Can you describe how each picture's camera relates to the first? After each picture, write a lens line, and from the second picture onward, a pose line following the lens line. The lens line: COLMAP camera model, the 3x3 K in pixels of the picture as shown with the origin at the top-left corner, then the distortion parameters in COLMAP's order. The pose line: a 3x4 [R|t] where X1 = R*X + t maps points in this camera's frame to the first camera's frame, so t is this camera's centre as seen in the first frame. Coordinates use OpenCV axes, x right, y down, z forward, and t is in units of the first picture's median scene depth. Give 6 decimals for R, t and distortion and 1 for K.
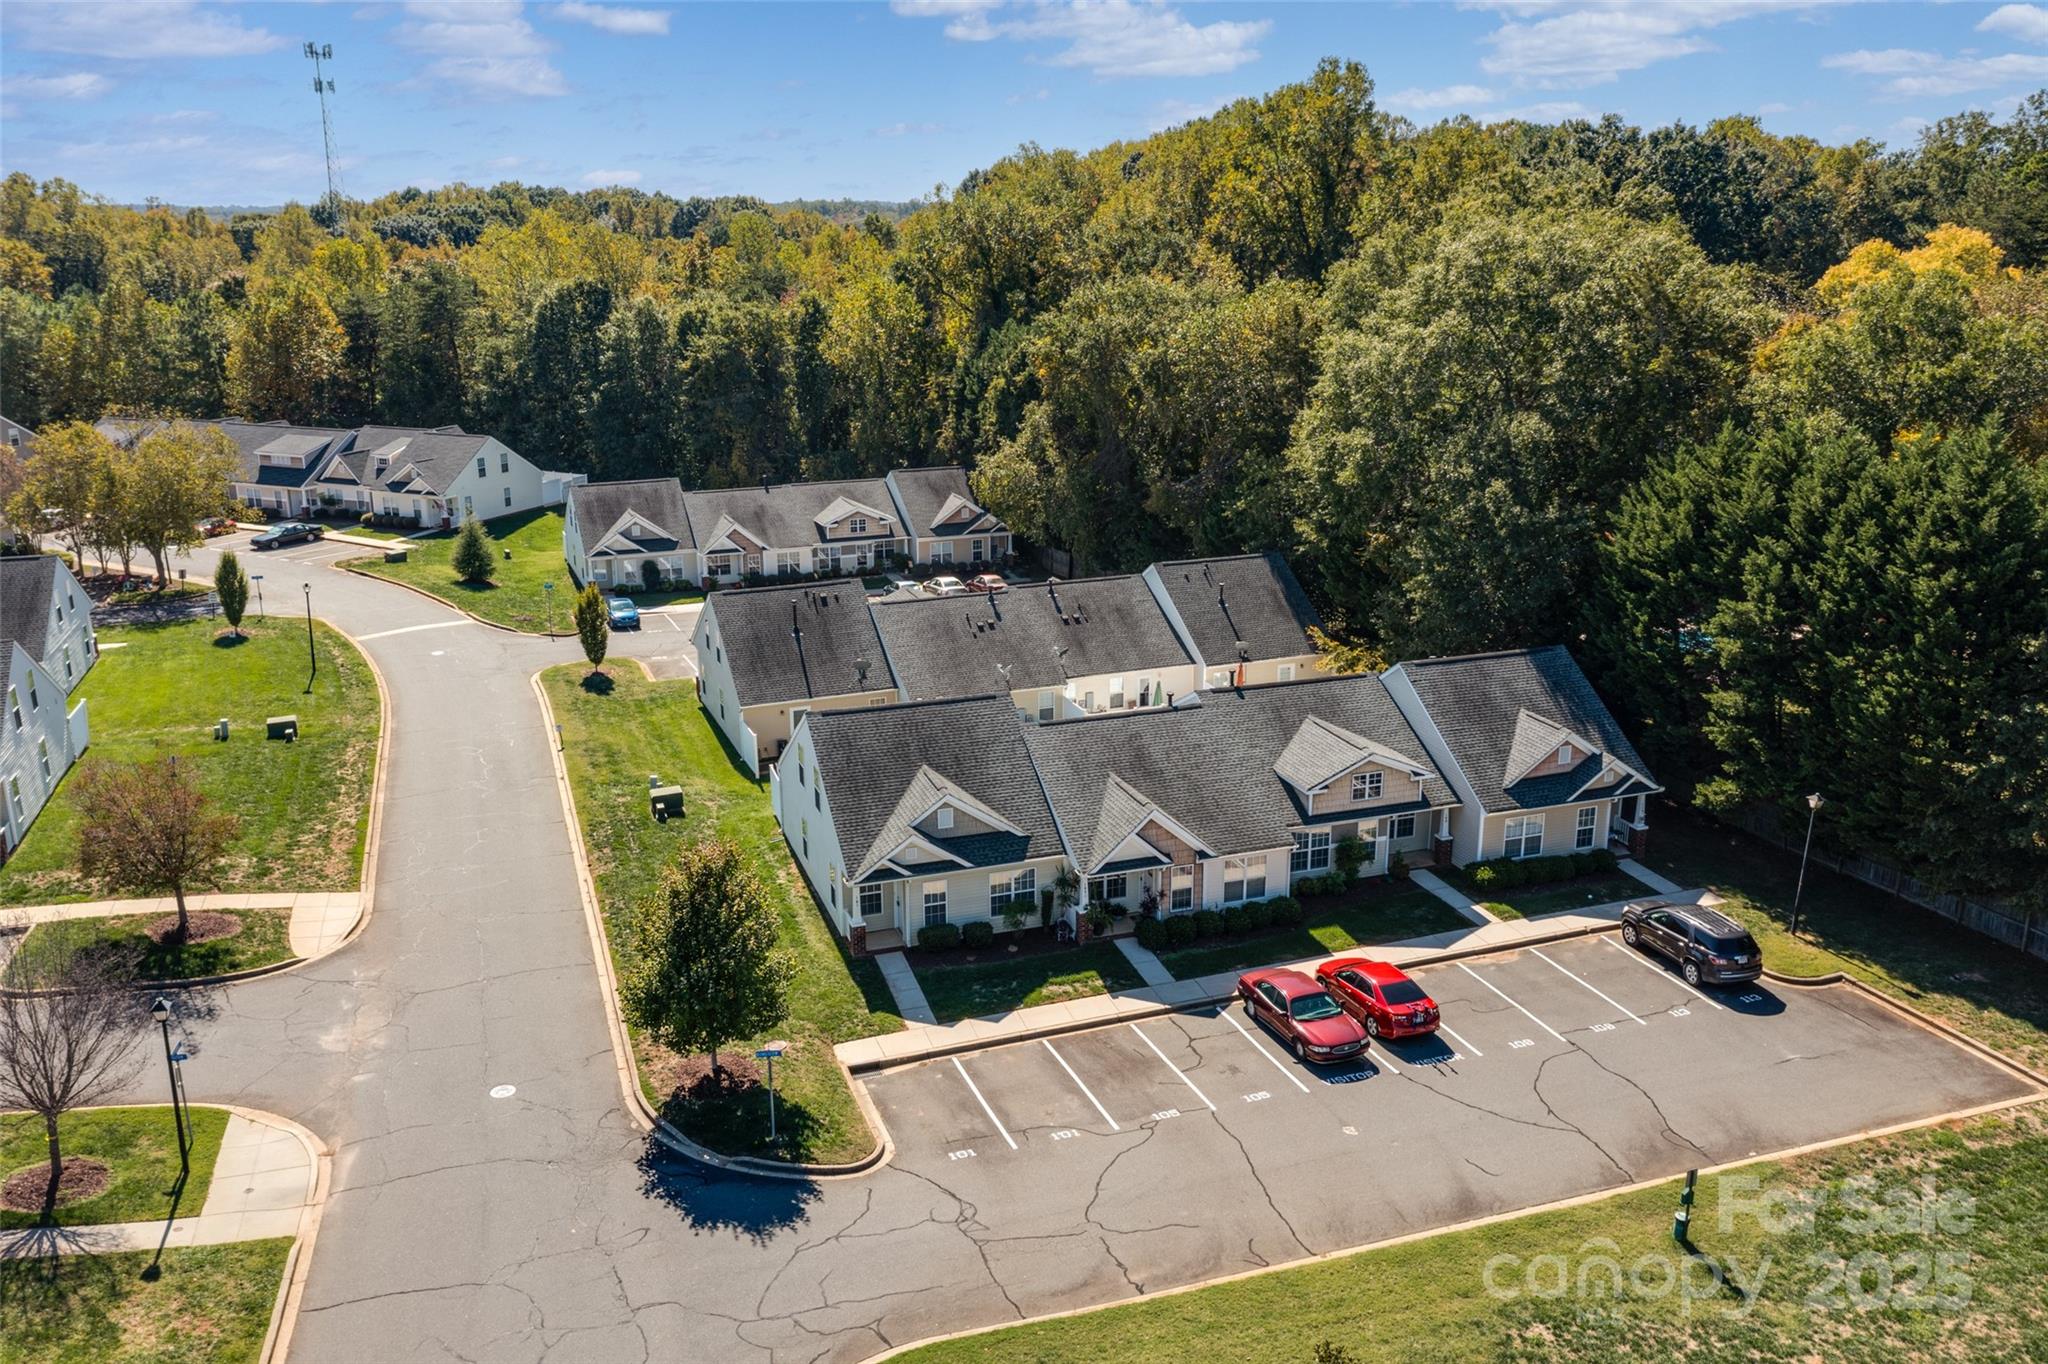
lens RADIAL K [[1625.1, 0, 1024.0], [0, 1625.1, 682.0], [0, 0, 1]] dist [0.002073, 0.013447]
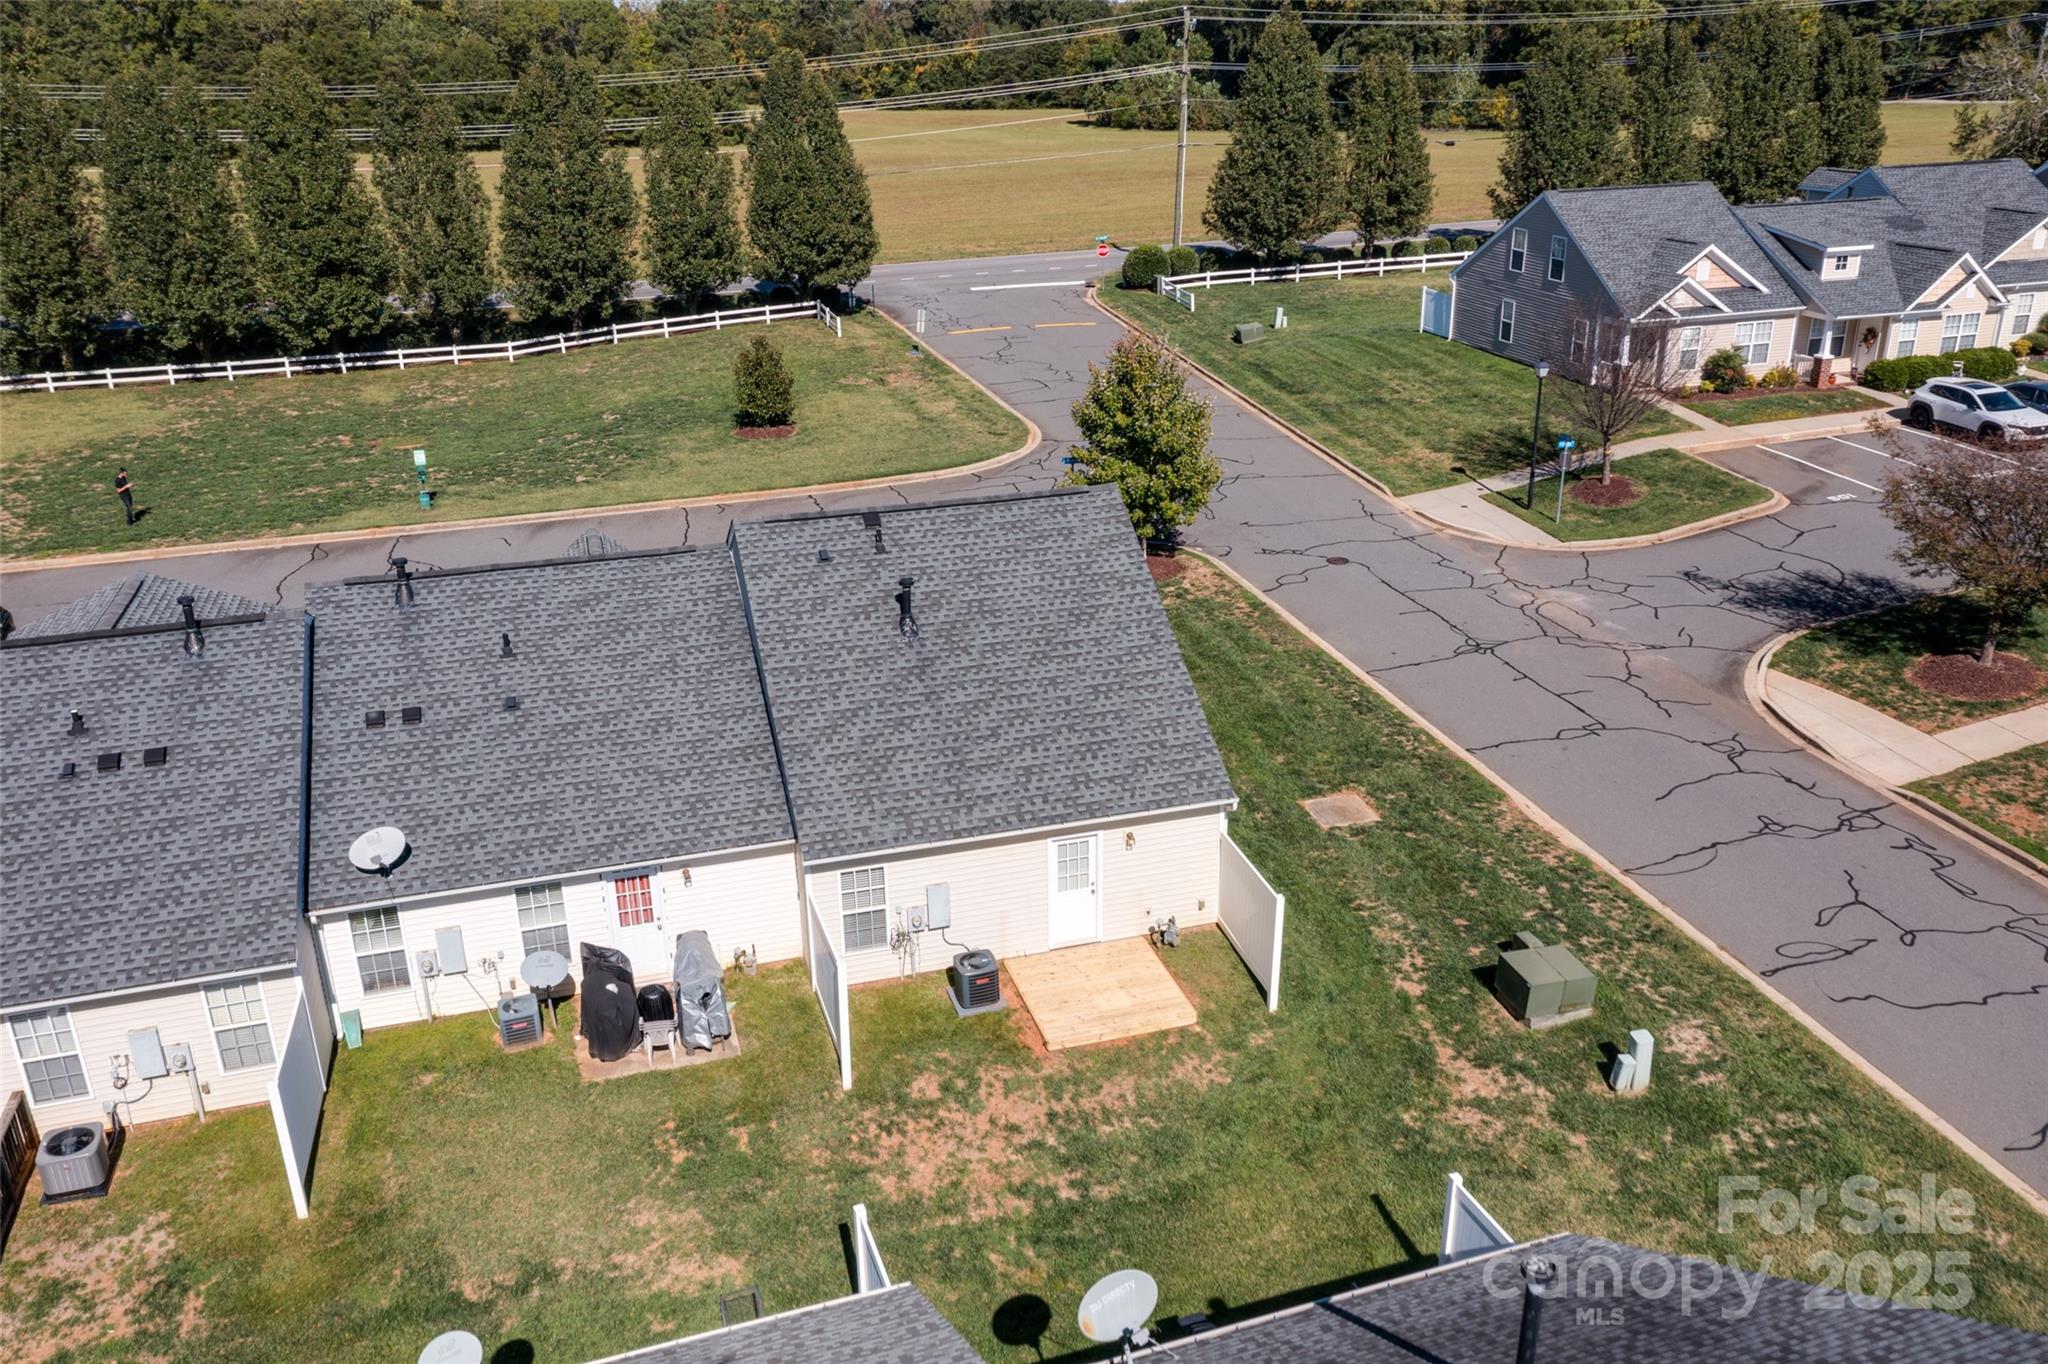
lens RADIAL K [[1635.2, 0, 1012.7], [0, 1635.2, 677.4], [0, 0, 1]] dist [0.006381, 0.017697]
pose [[-0.998868, 0.001275, 0.047555, -0.126619], [0.030540, 0.783641, 0.620462, -0.293444], [-0.036475, 0.621212, -0.782793, 1.536112]]
